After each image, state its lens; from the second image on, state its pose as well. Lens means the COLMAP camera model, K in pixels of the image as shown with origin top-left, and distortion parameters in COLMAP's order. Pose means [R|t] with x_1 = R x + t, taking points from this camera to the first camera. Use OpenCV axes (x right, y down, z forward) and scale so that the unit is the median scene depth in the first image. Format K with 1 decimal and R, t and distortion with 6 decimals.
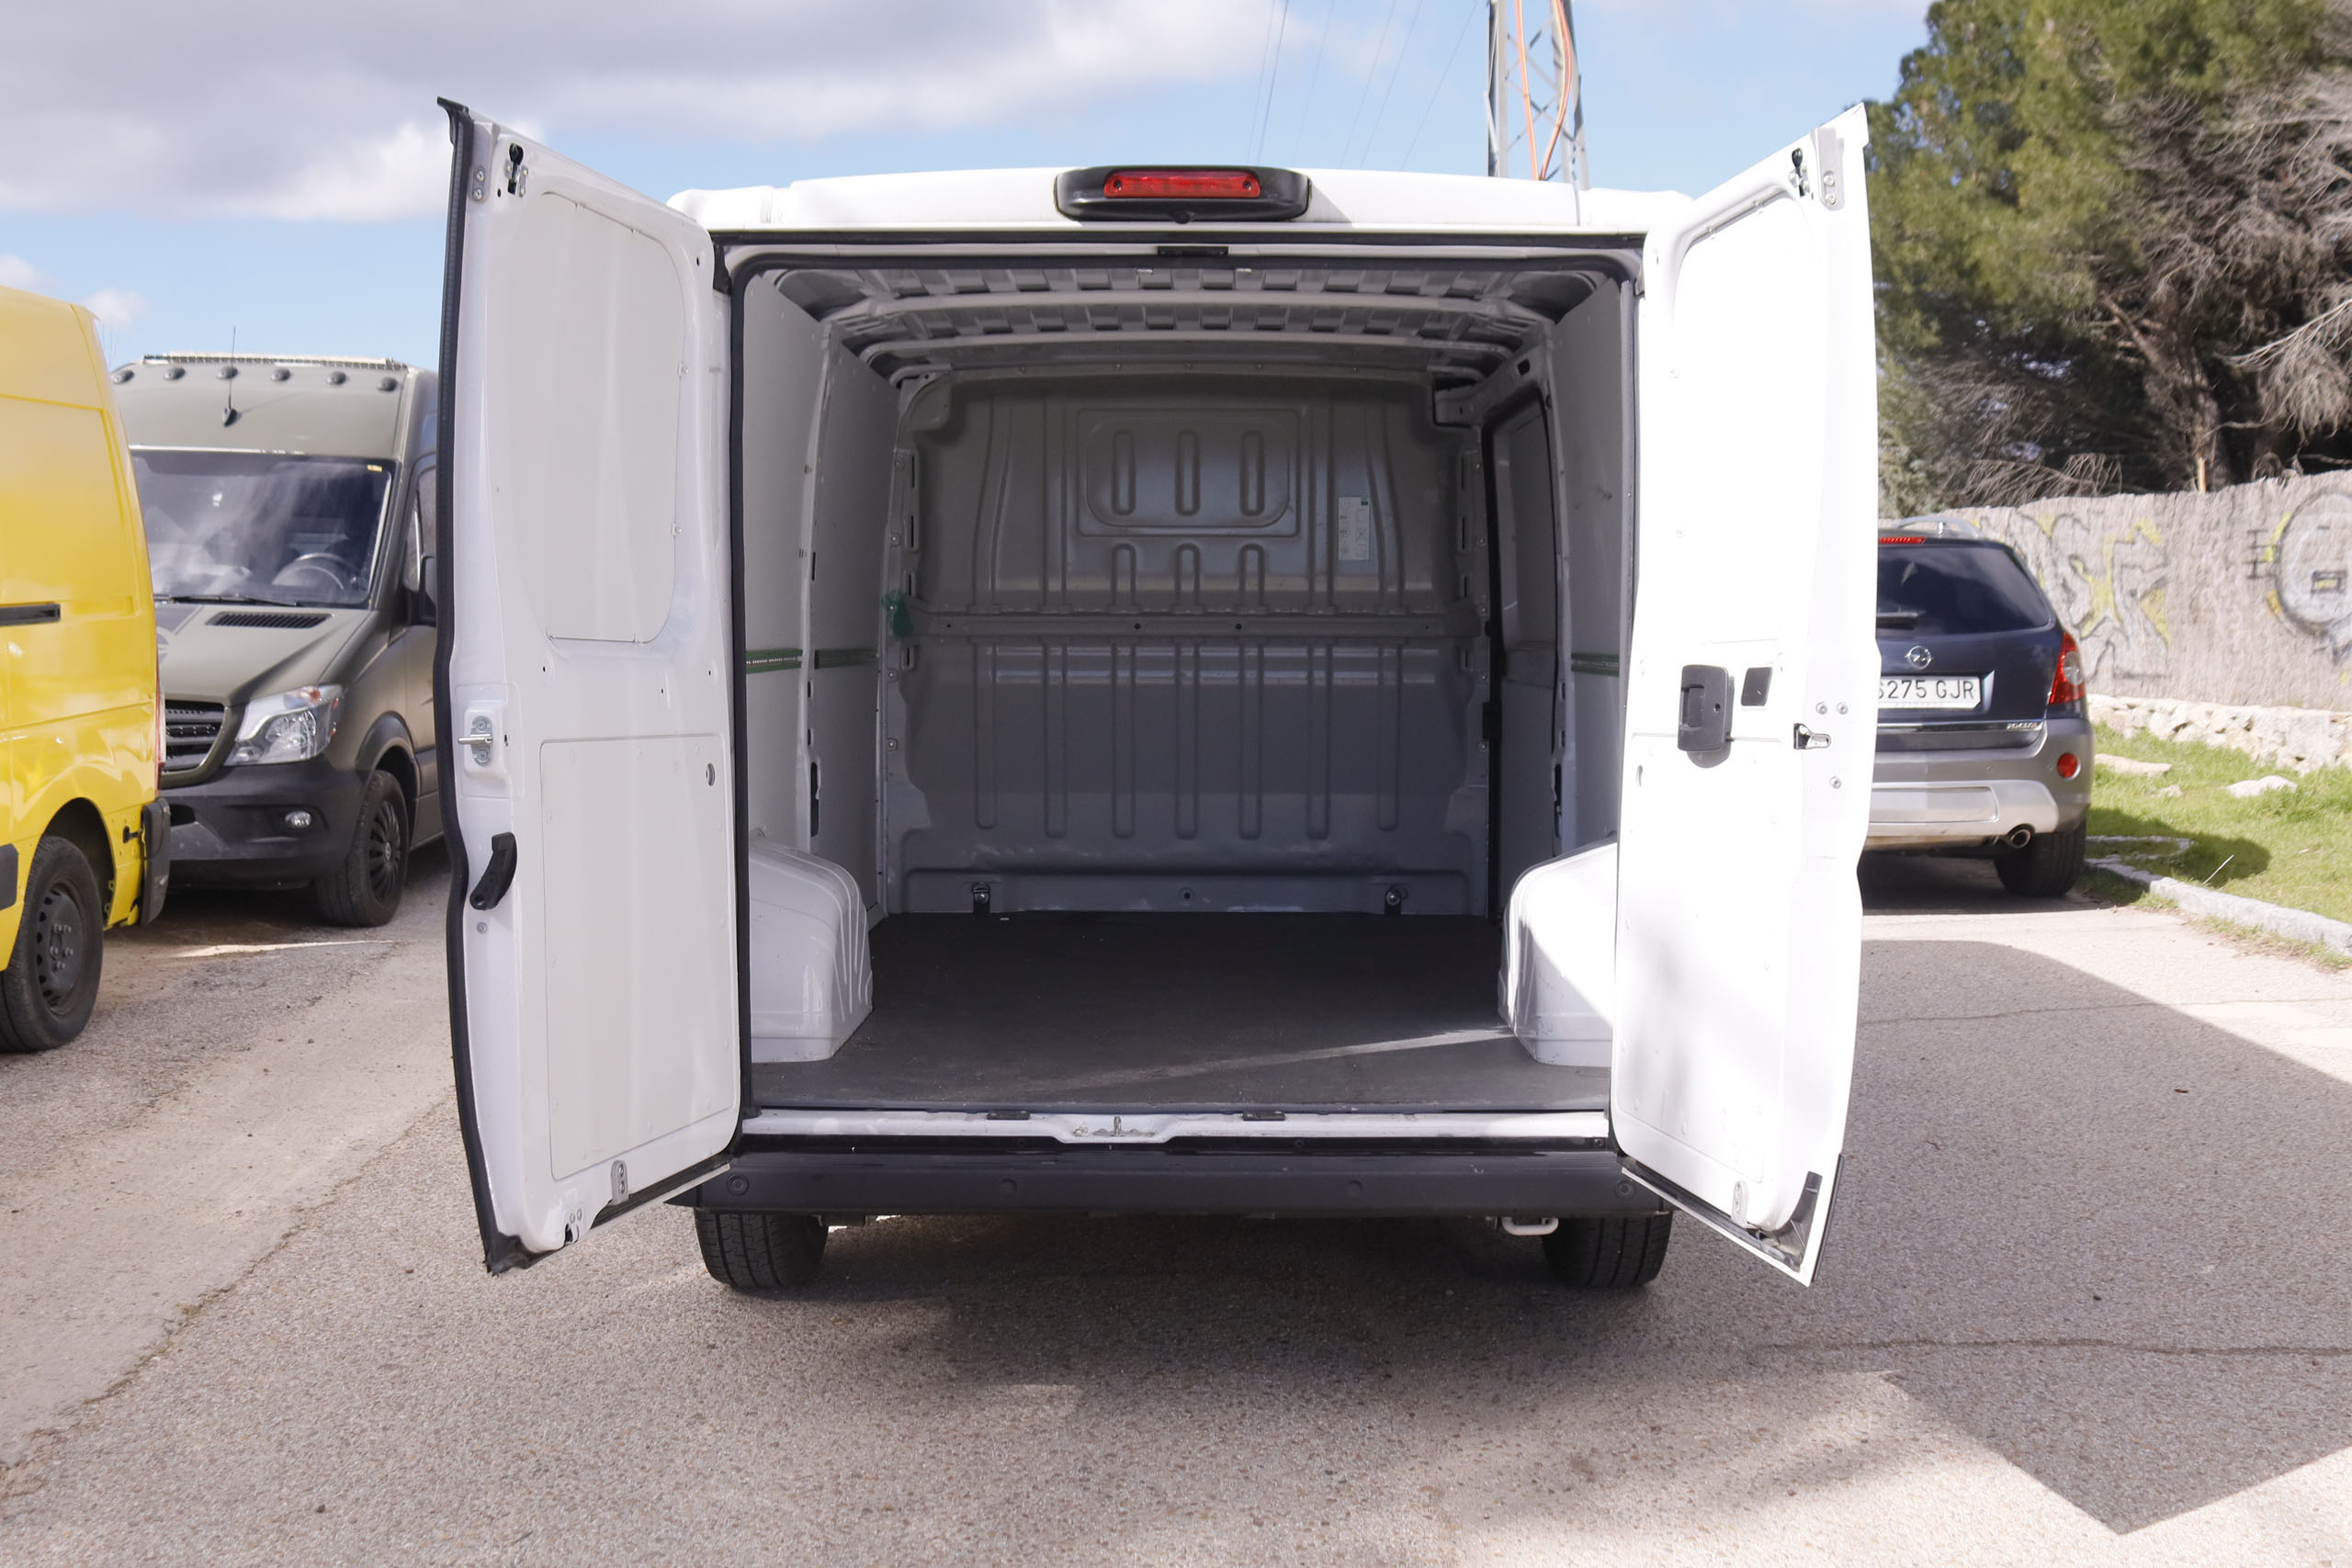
lens RADIAL K [[2404.7, 0, 1175.8], [0, 2404.7, 792.4], [0, 0, 1]] dist [-0.064975, 0.000000]
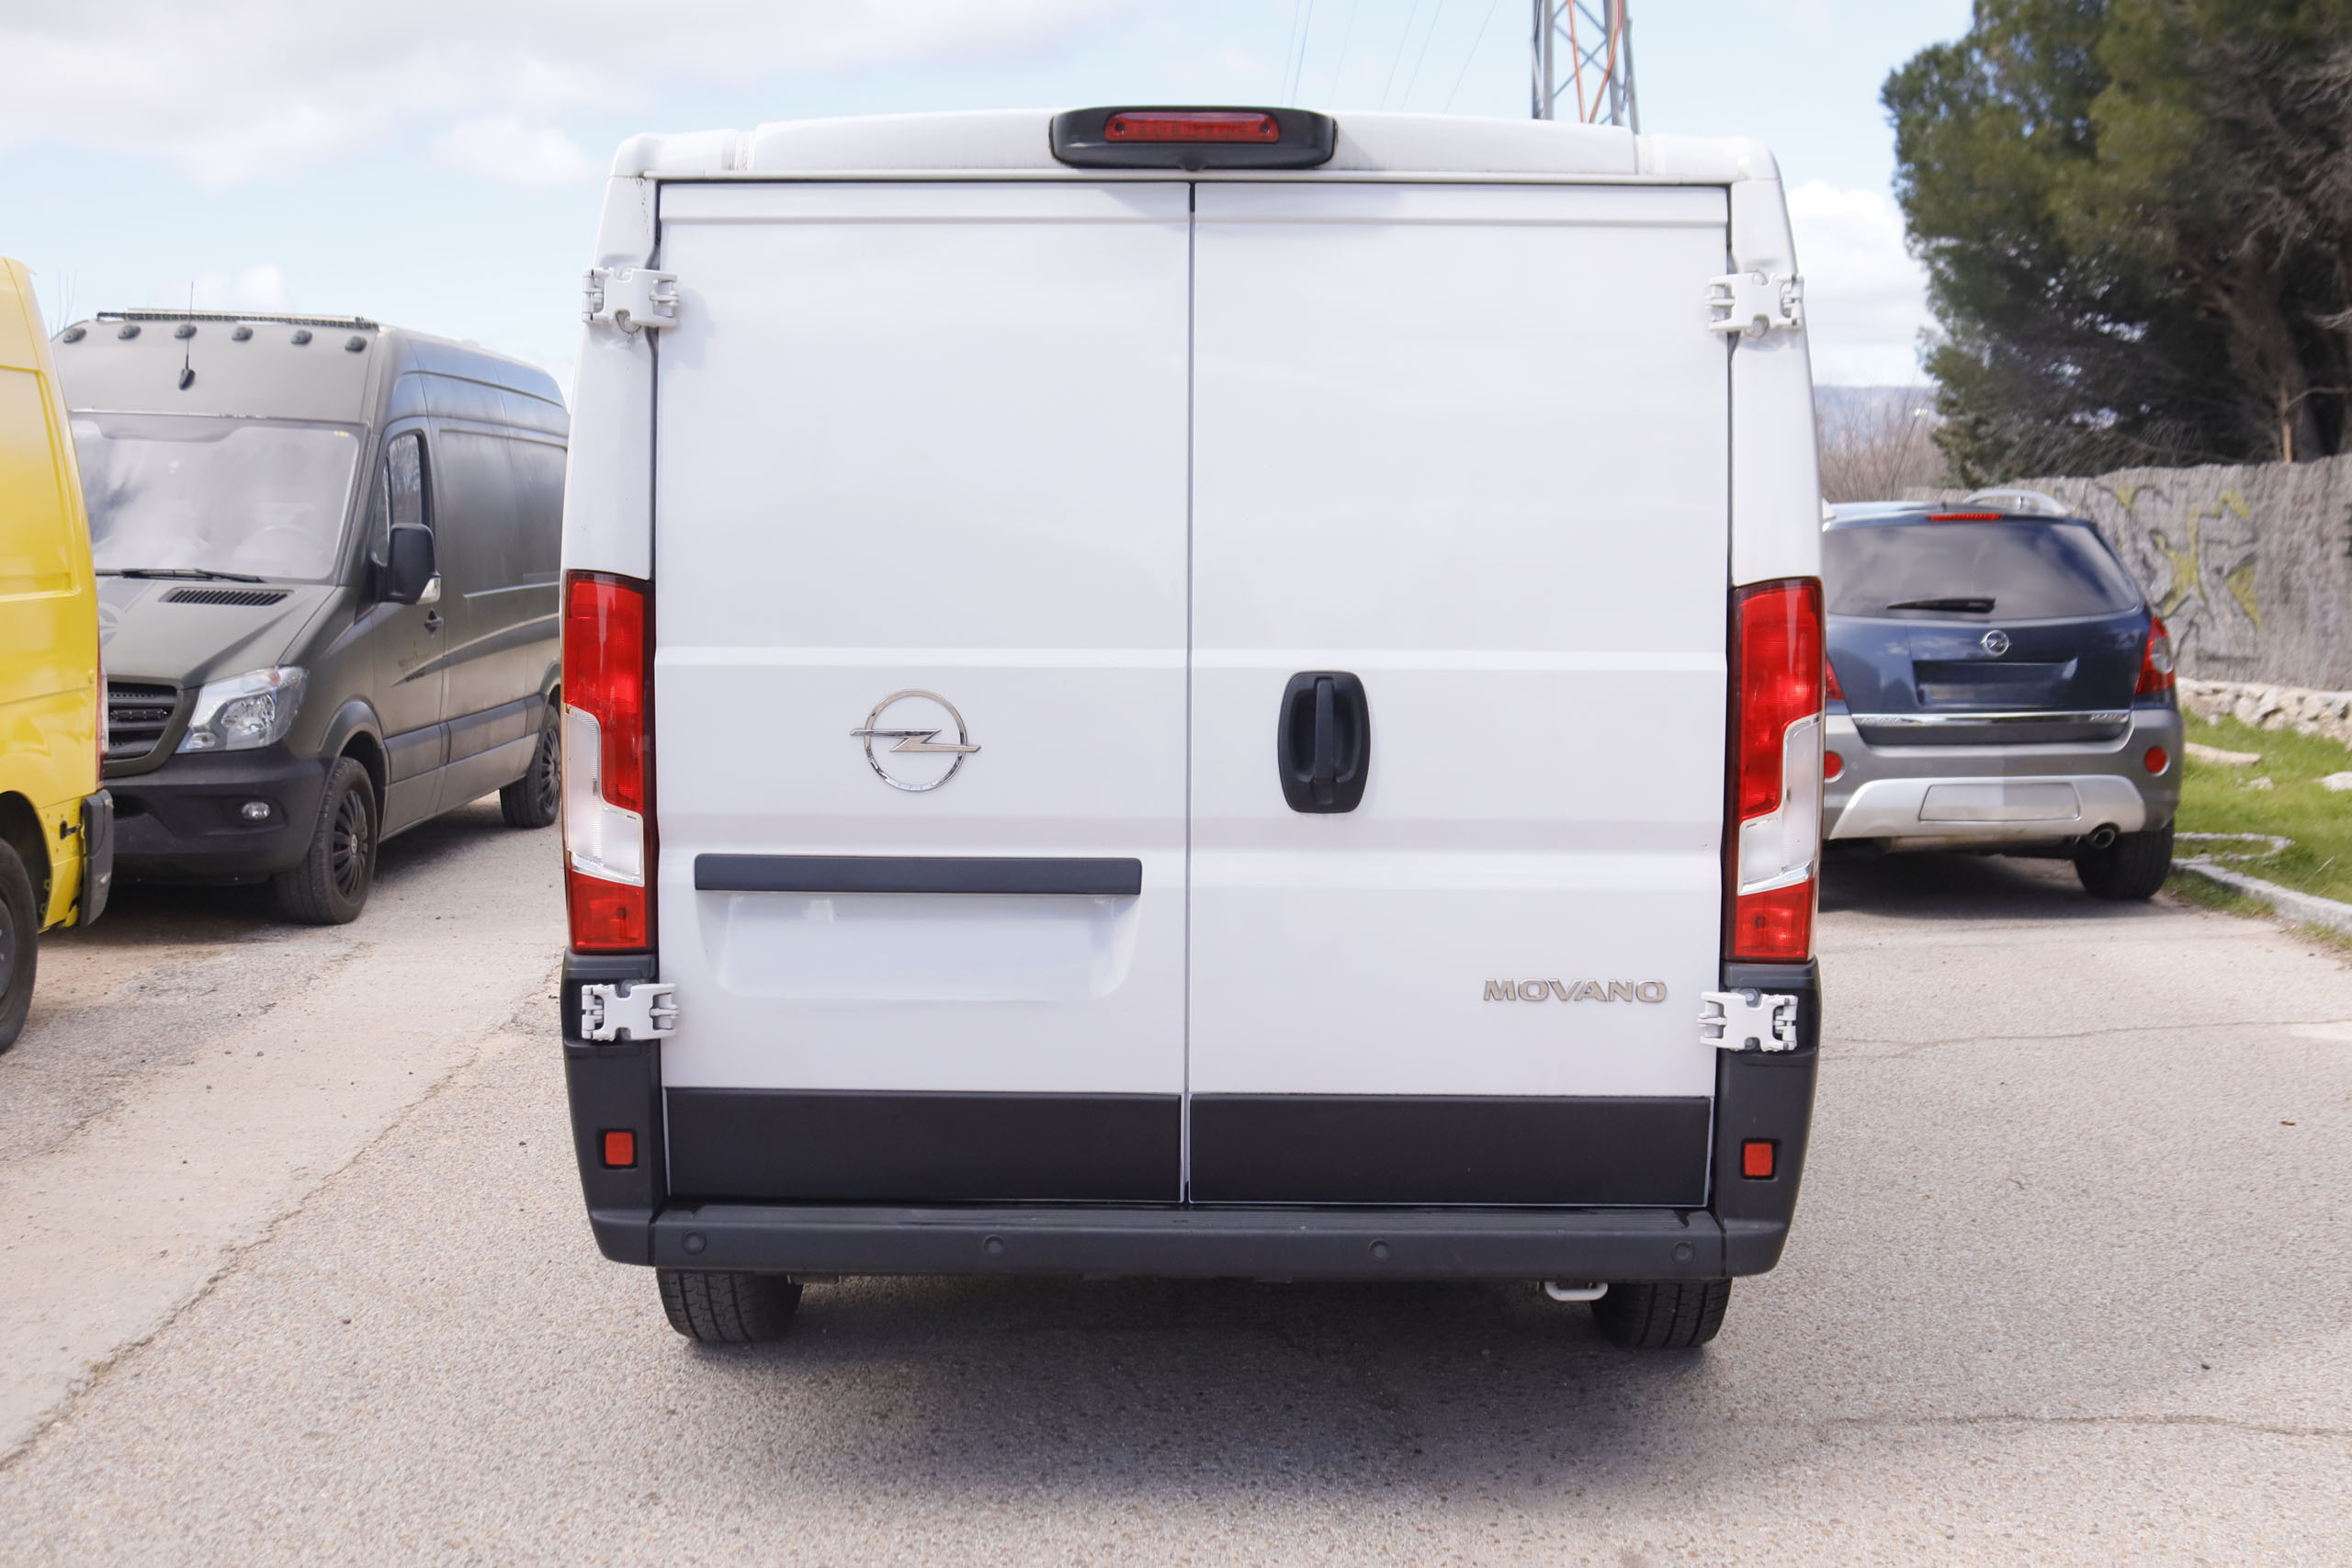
lens RADIAL K [[2505.7, 0, 1171.1], [0, 2505.7, 791.5], [0, 0, 1]] dist [-0.051426, 0.000000]
pose [[0.999914, 0.004296, -0.012411, 0.002715], [-0.004190, 0.999955, 0.008552, -0.005672], [0.012447, -0.008499, 0.999886, 0.026707]]
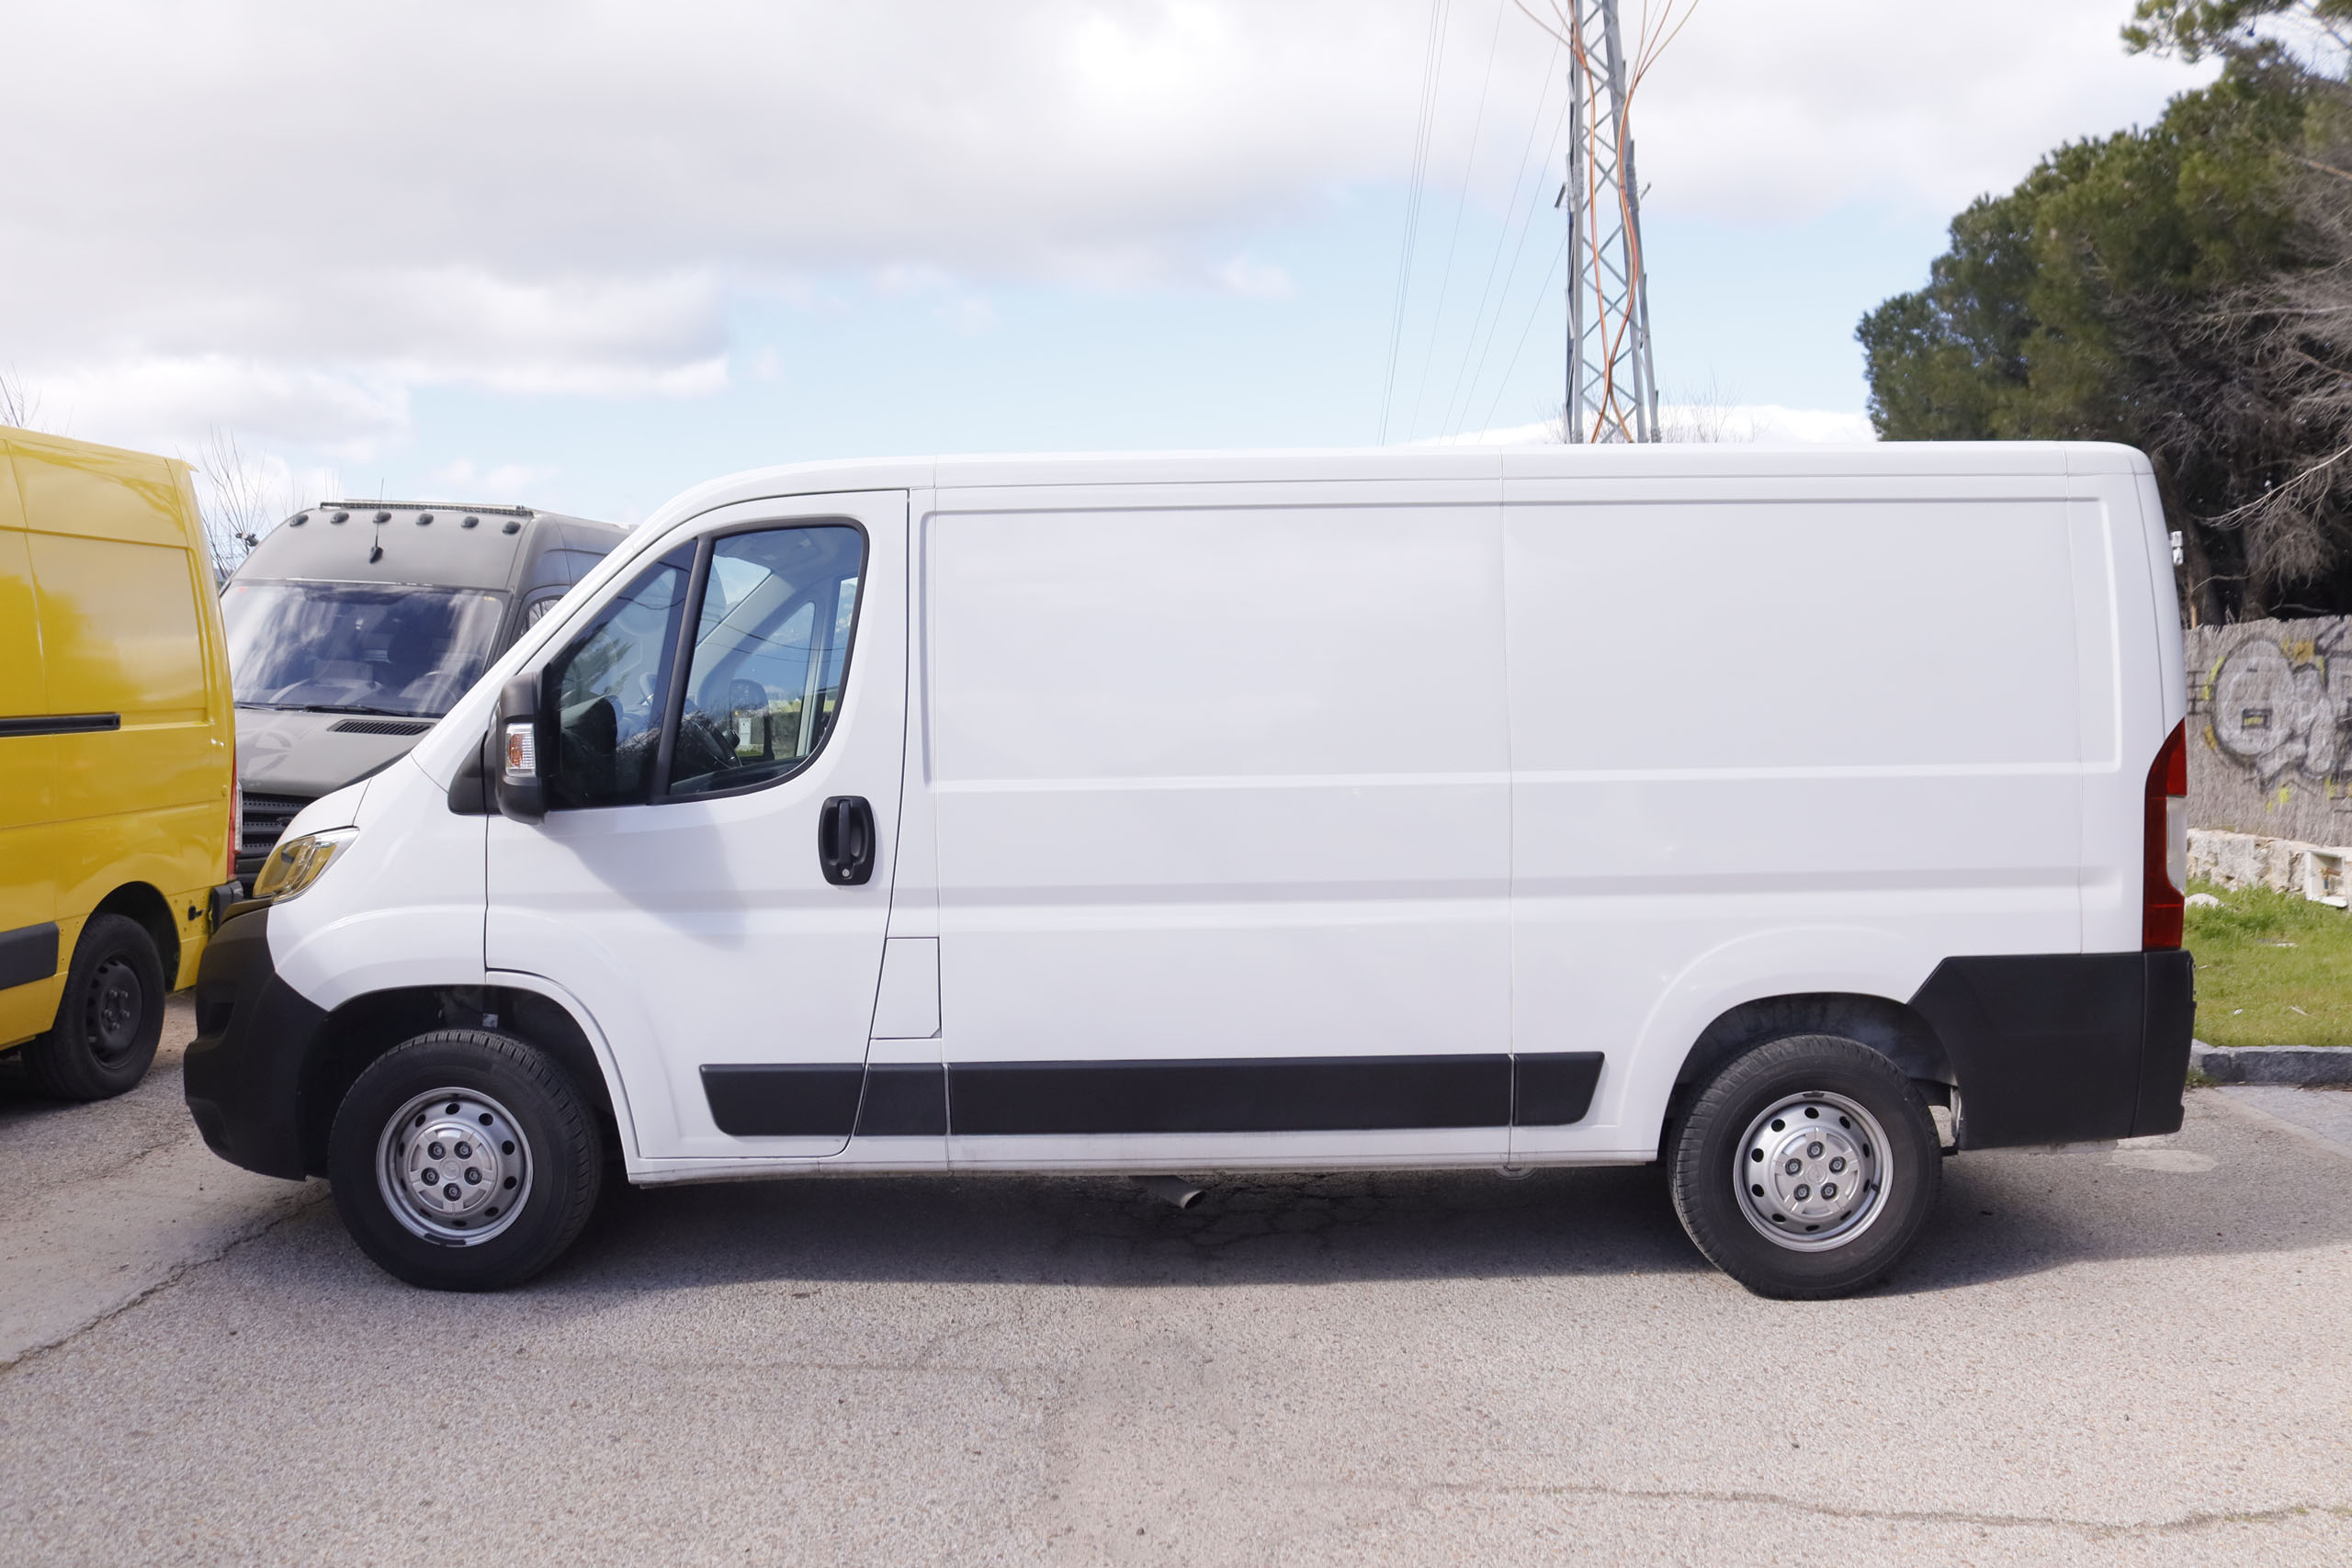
lens RADIAL K [[2017.1, 0, 1187.9], [0, 2017.1, 773.5], [0, 0, 1]] dist [-0.133945, 0.090647]
pose [[0.996128, 0.017912, -0.086069, 0.094374], [-0.022121, 0.998592, -0.048206, -0.011379], [0.085084, 0.049923, 0.995122, 0.065959]]
